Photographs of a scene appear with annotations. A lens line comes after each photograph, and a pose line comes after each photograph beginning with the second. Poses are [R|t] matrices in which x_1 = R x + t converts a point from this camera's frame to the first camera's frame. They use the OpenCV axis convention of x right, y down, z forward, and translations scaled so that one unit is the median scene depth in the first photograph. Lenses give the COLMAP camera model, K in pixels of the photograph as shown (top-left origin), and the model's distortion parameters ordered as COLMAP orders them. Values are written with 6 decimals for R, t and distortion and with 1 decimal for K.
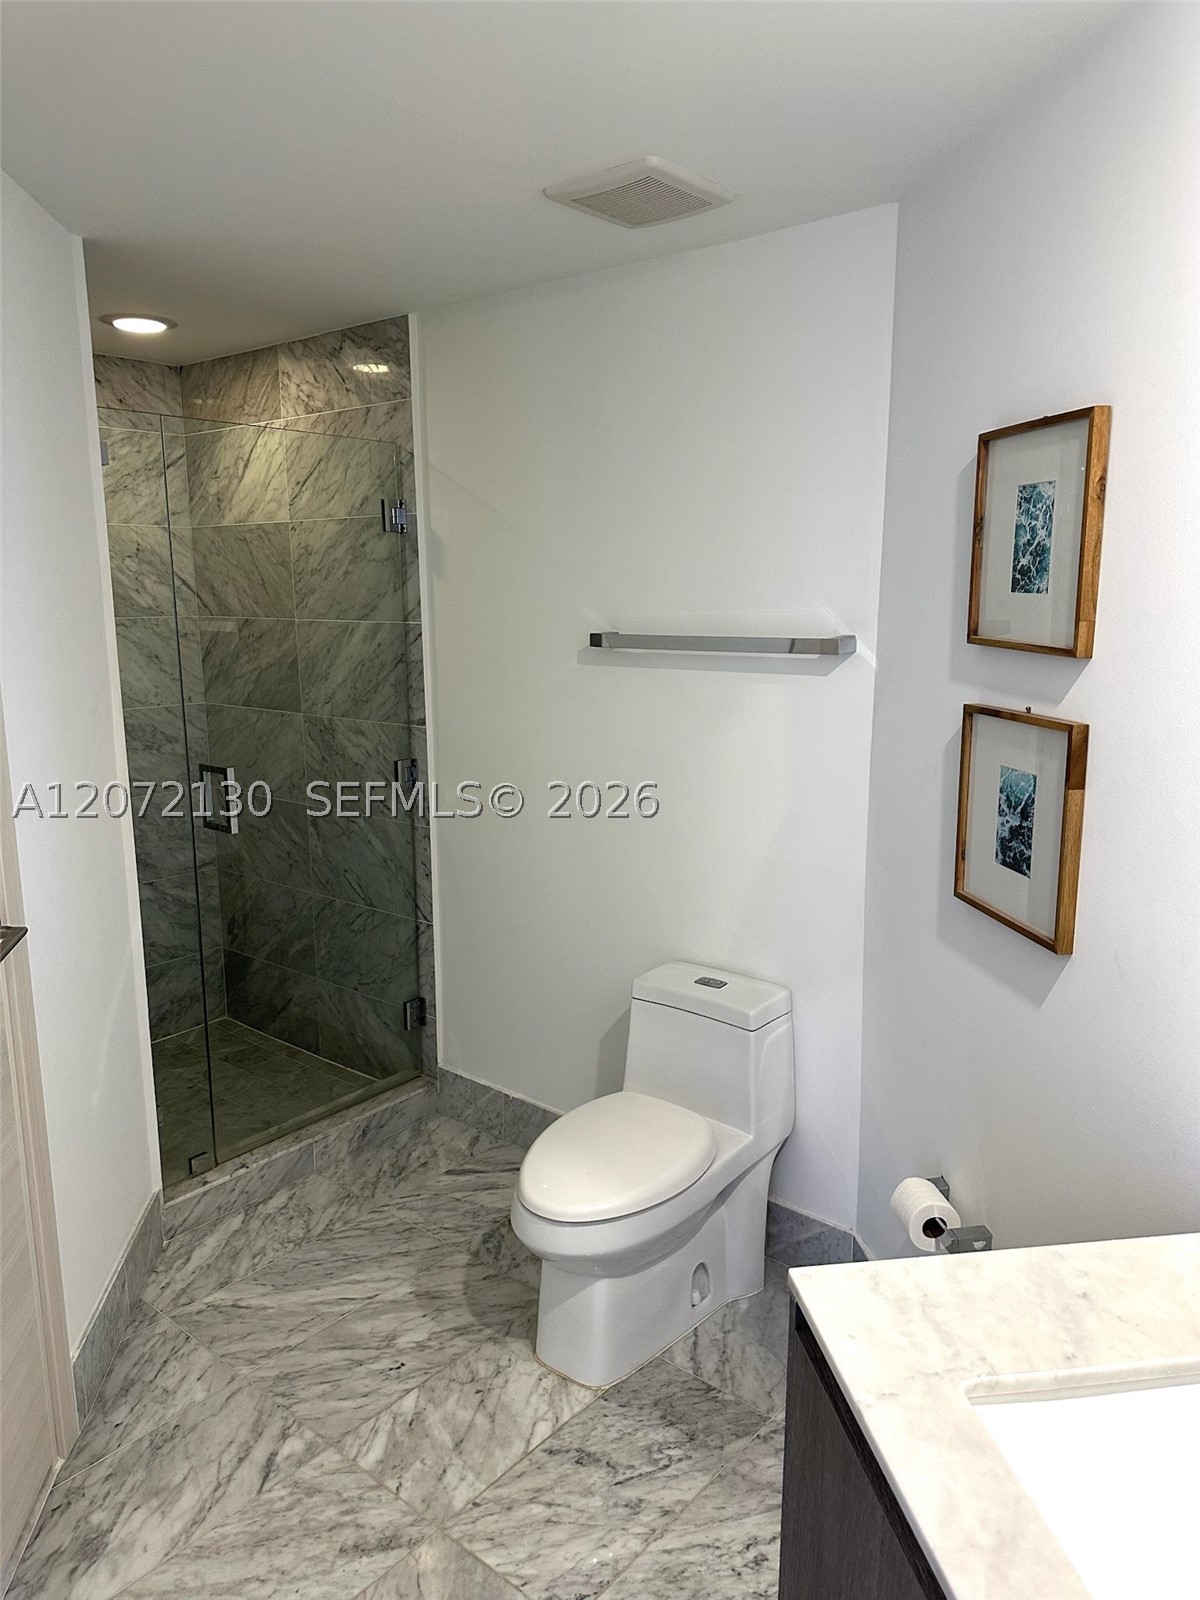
lens RADIAL K [[1138.7, 0, 601.3], [0, 1138.7, 806.5], [0, 0, 1]] dist [0.046167, -0.035193]
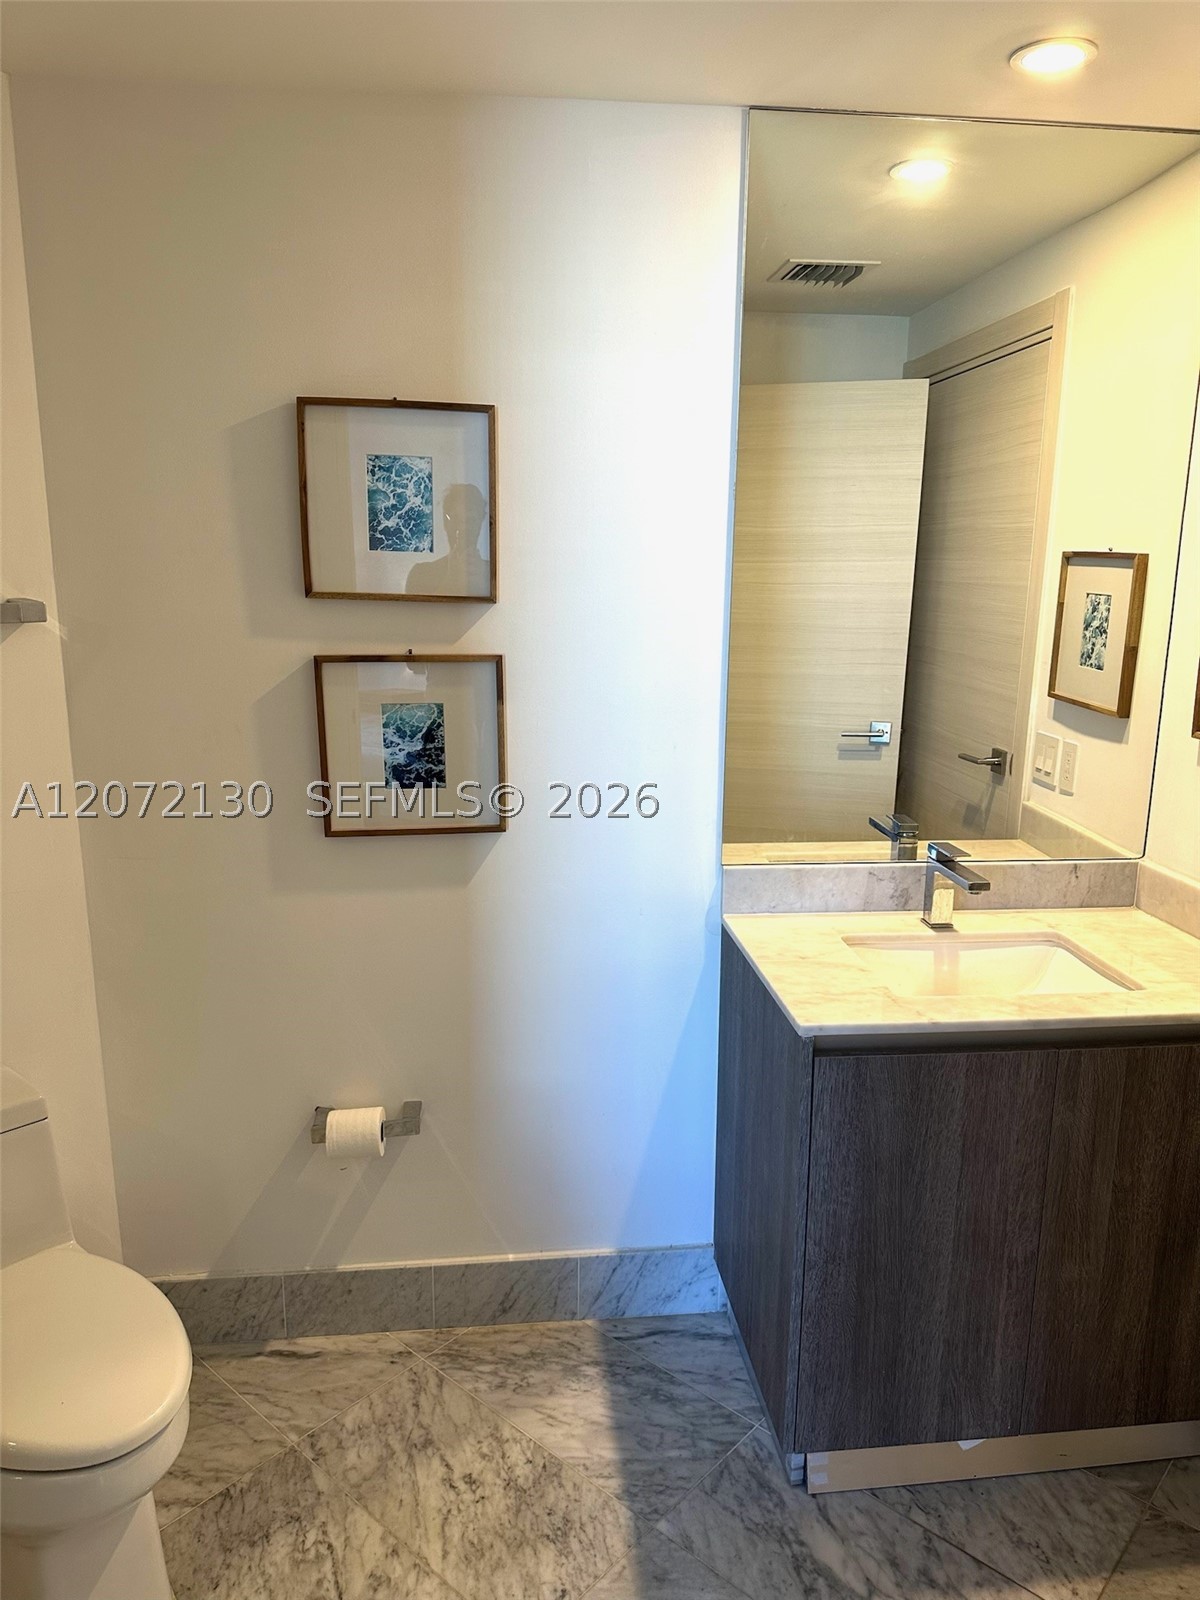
lens RADIAL K [[1138.7, 0, 601.3], [0, 1138.7, 806.5], [0, 0, 1]] dist [0.046167, -0.035193]
pose [[0.027952, -0.203337, 0.978710, -0.753754], [0.176480, 0.964716, 0.195389, -0.117248], [-0.983907, 0.167261, 0.062851, 0.713261]]
